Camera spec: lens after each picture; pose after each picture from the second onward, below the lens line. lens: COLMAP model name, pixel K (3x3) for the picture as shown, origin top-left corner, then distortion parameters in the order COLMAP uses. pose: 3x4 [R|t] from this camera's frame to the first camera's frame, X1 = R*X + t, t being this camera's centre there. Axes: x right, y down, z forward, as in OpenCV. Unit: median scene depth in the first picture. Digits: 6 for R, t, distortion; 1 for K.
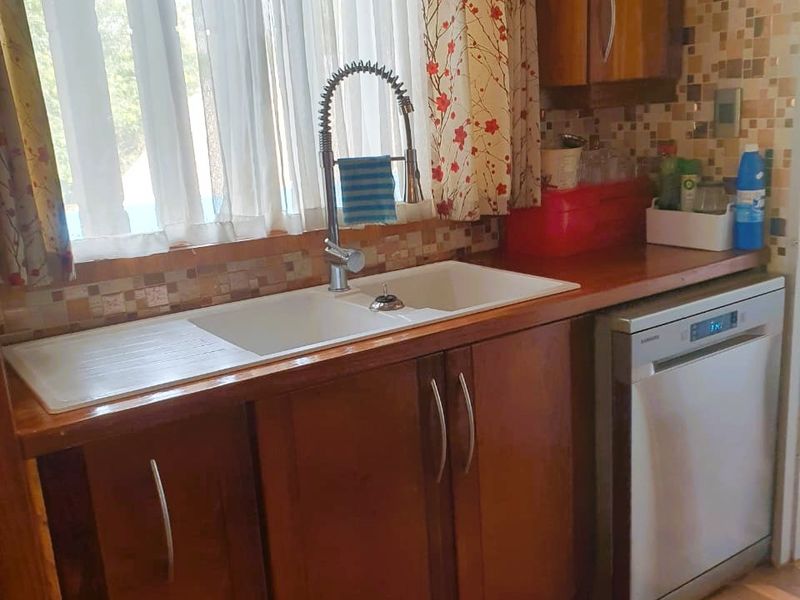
lens RADIAL K [[834.7, 0, 402.6], [0, 834.7, 302.1], [0, 0, 1]] dist [0.008227, 0.000000]
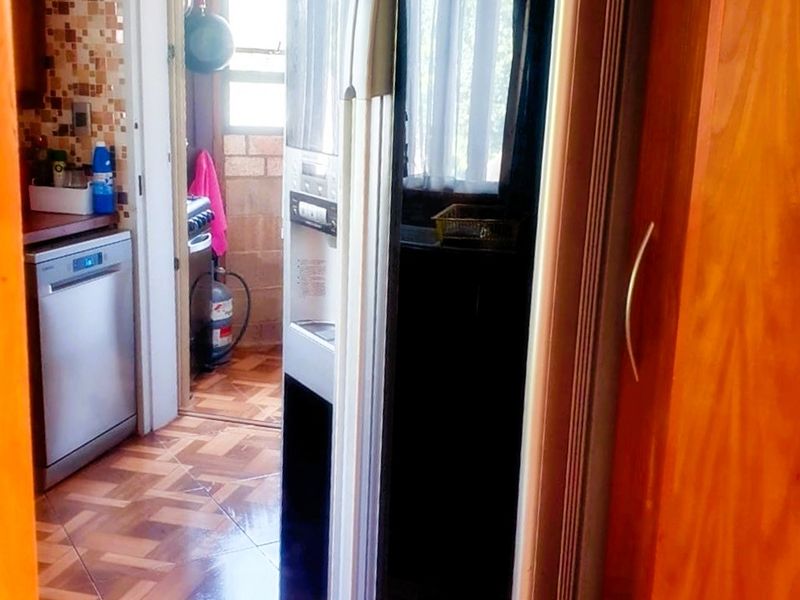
lens RADIAL K [[834.7, 0, 401.2], [0, 834.7, 297.9], [0, 0, 1]] dist [0.008227, 0.000000]
pose [[0.734722, -0.077349, 0.673944, -0.206558], [0.080658, 0.996391, 0.026425, 0.089064], [-0.673556, 0.034944, 0.738309, -0.434361]]
